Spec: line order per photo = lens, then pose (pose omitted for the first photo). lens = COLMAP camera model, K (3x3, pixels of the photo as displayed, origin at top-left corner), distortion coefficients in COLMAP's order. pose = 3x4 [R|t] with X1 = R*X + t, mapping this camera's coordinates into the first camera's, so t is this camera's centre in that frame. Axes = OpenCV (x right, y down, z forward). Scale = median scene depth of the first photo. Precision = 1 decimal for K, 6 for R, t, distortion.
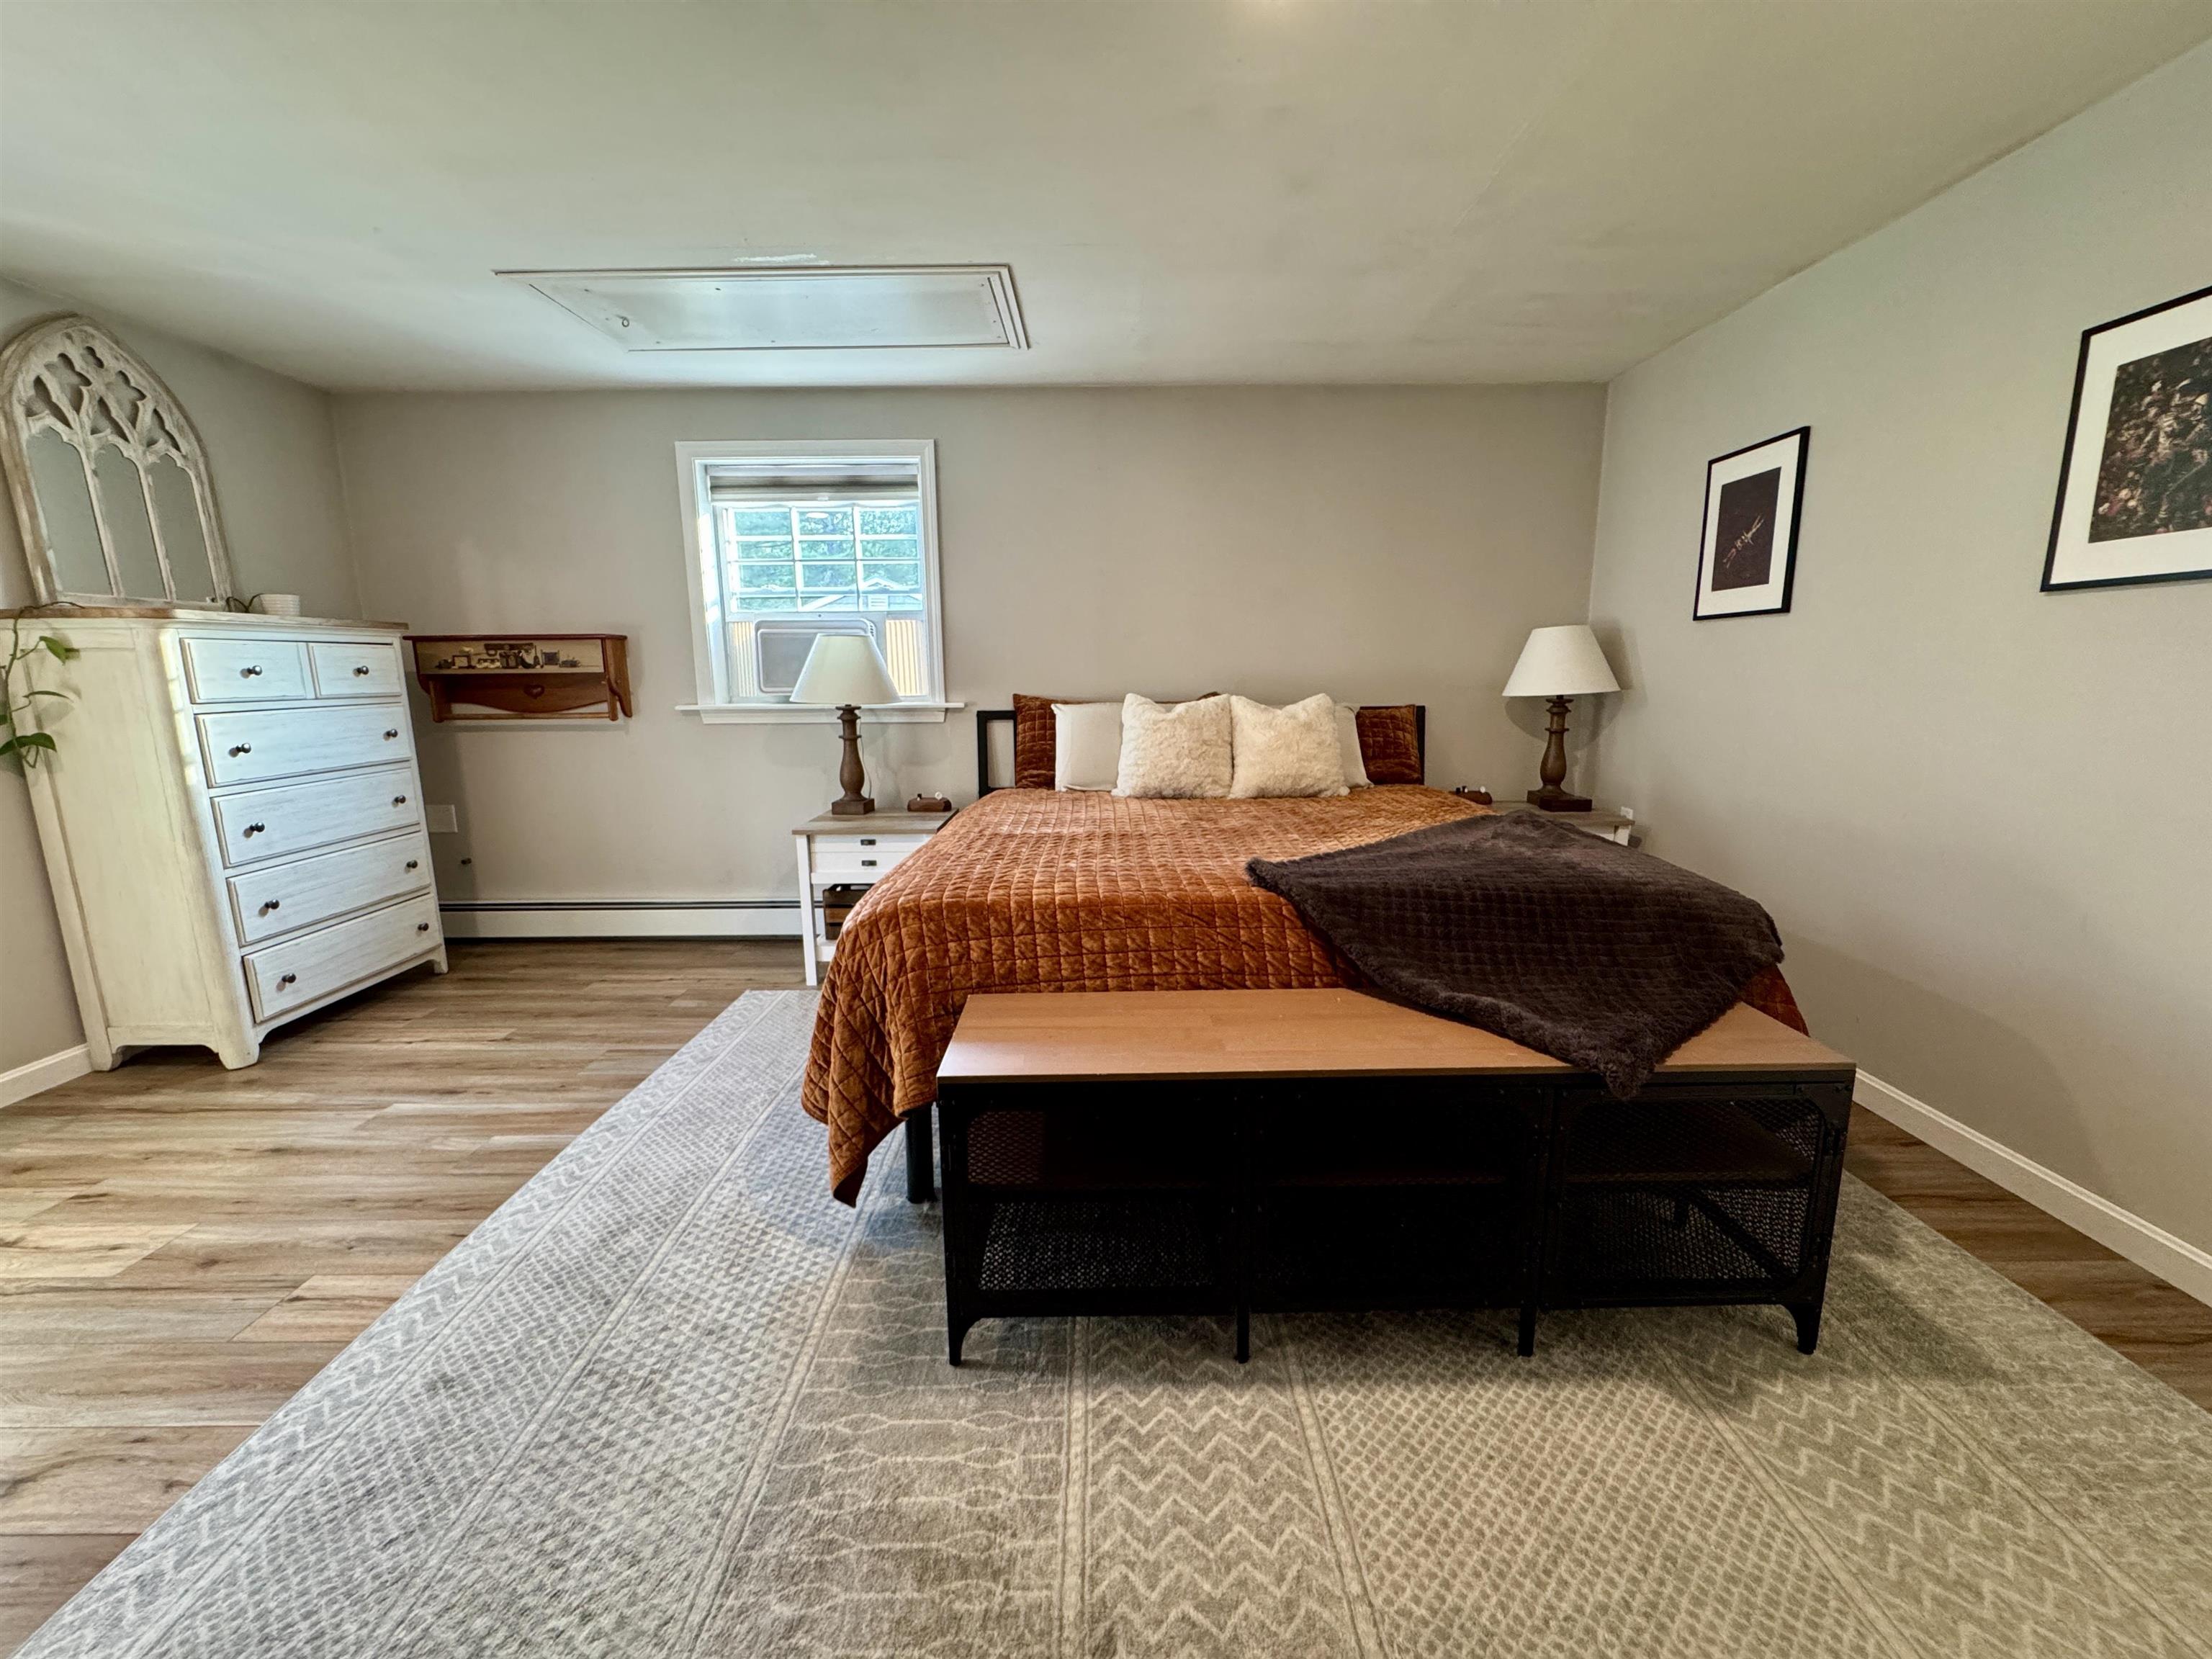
lens RADIAL K [[887.3, 0, 1111.9], [0, 887.3, 825.7], [0, 0, 1]] dist [-0.003277, 0.000315]
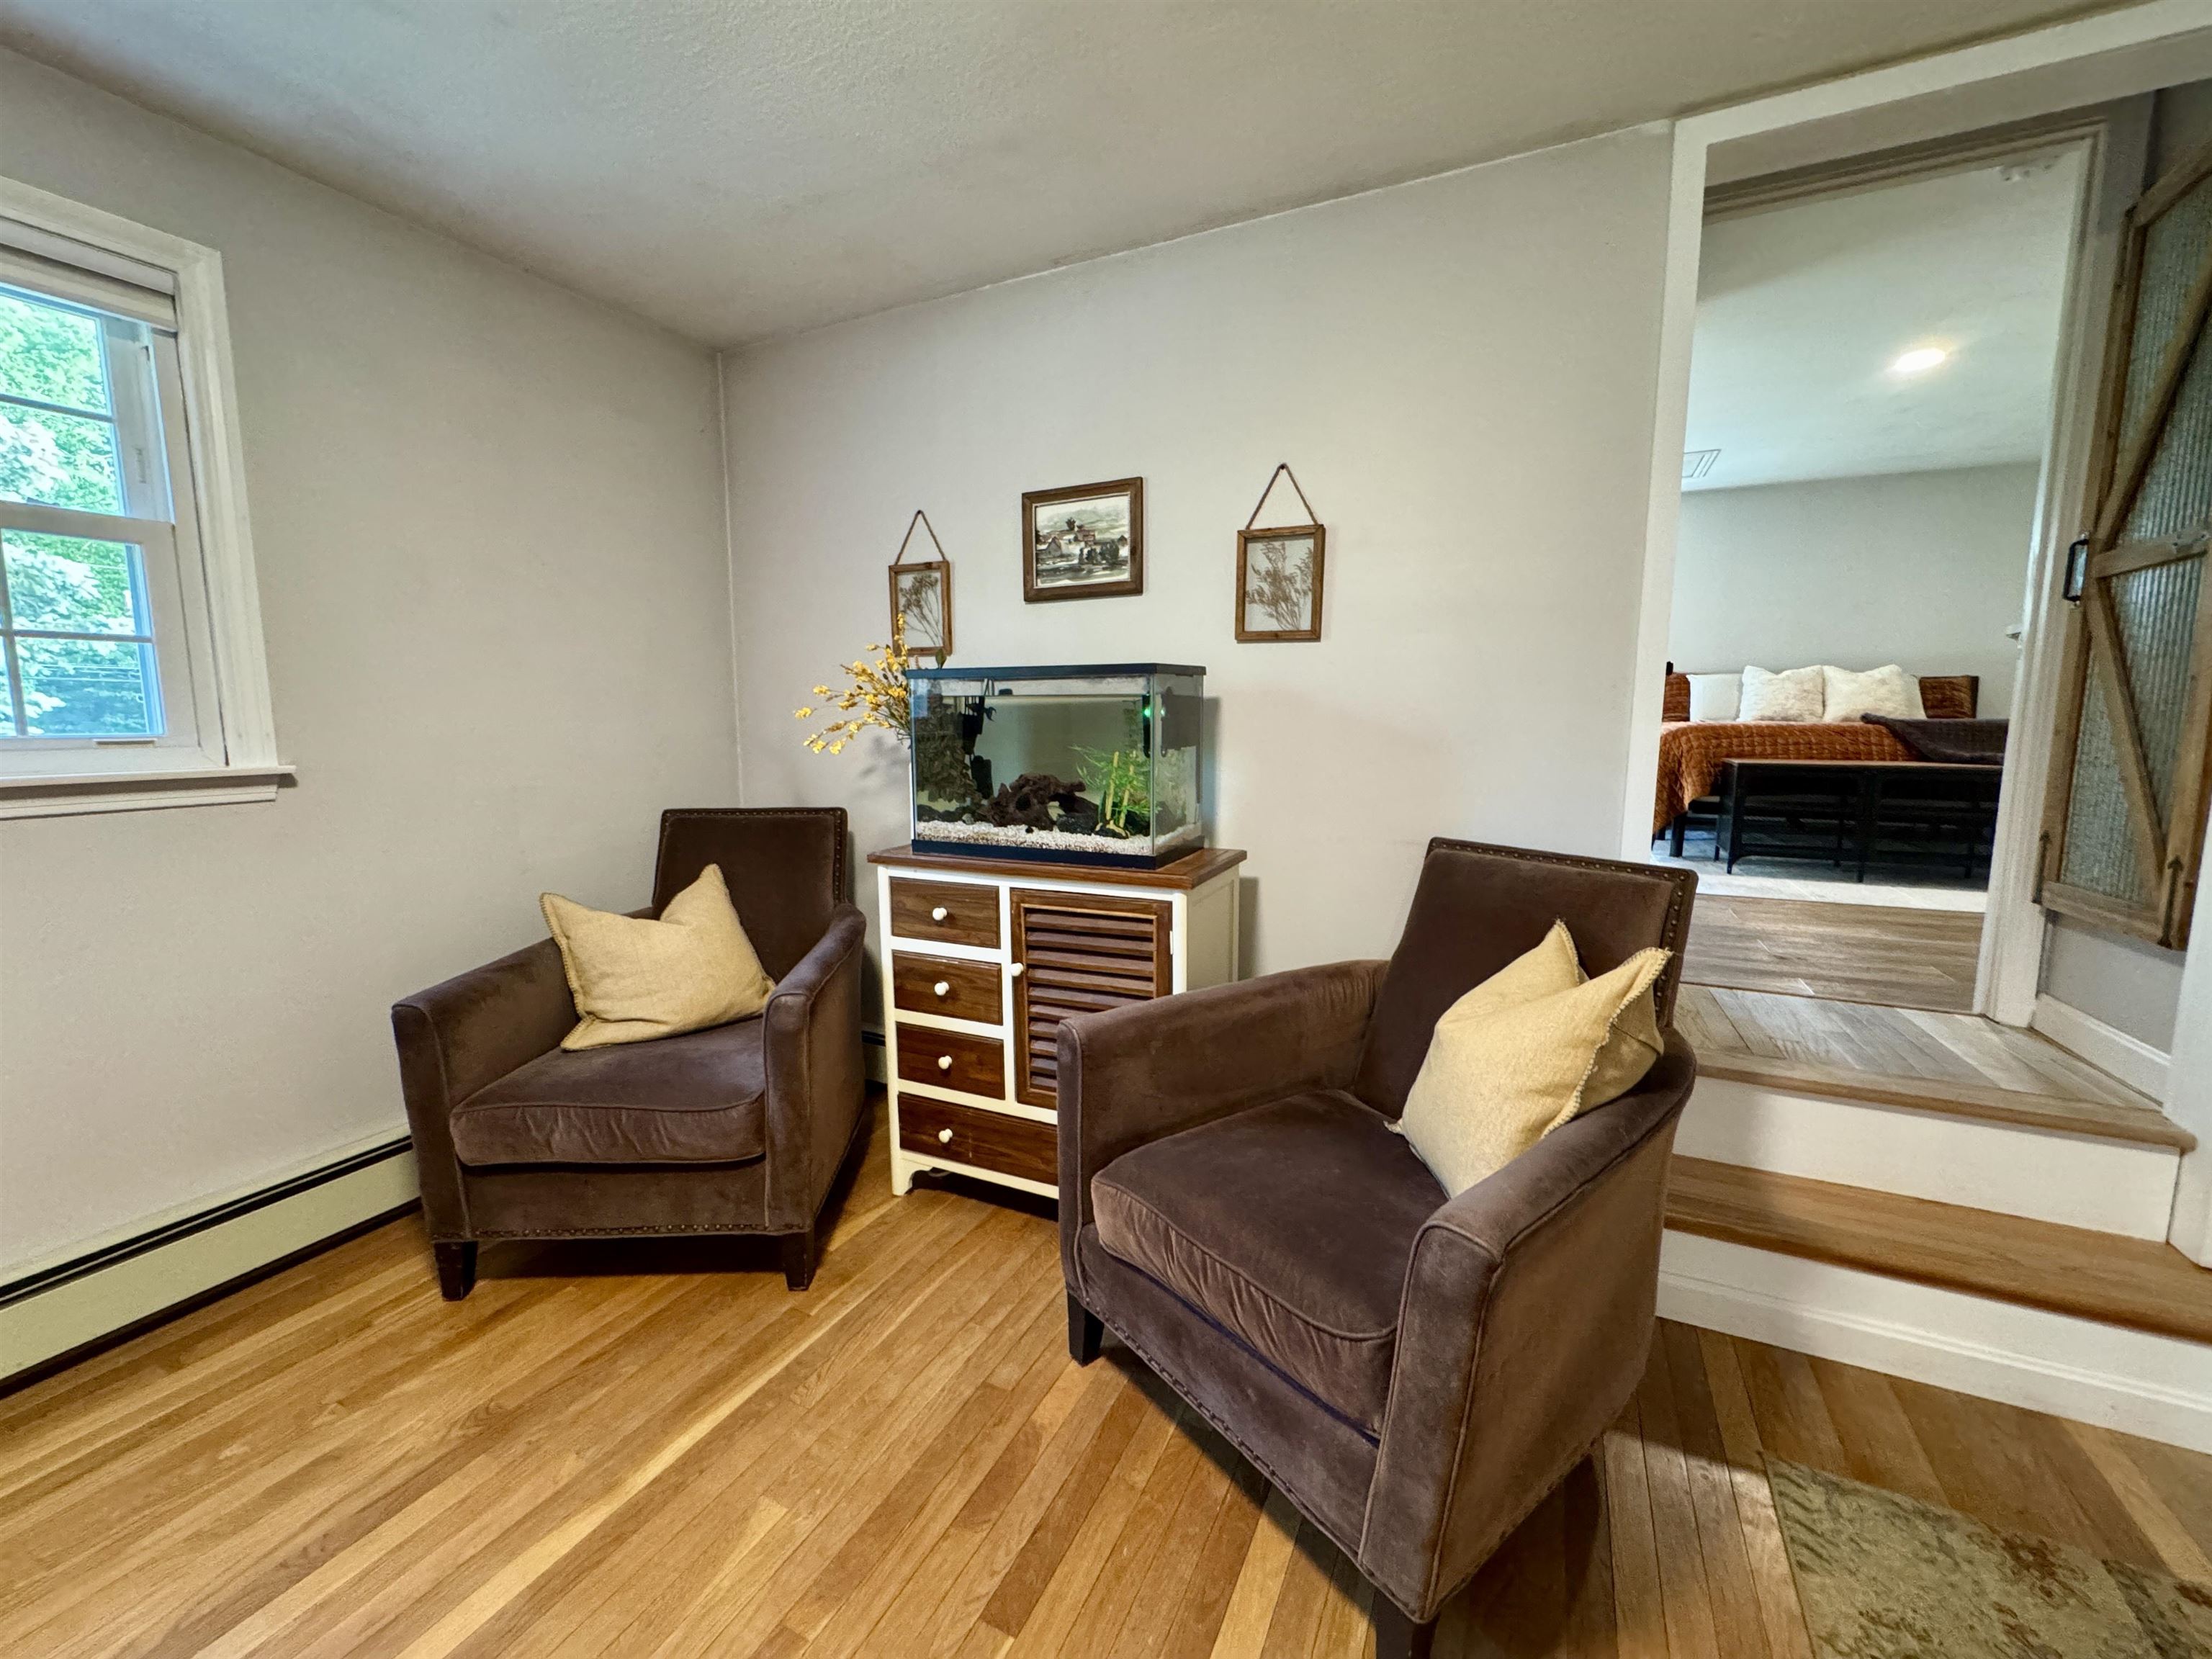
lens RADIAL K [[883.8, 0, 1111.1], [0, 883.8, 825.9], [0, 0, 1]] dist [-0.001891, 0.000034]
pose [[0.896334, 0.063749, -0.438773, -0.407612], [-0.087585, 0.995567, -0.034275, 0.416401], [0.434643, 0.069151, 0.897944, -1.343668]]
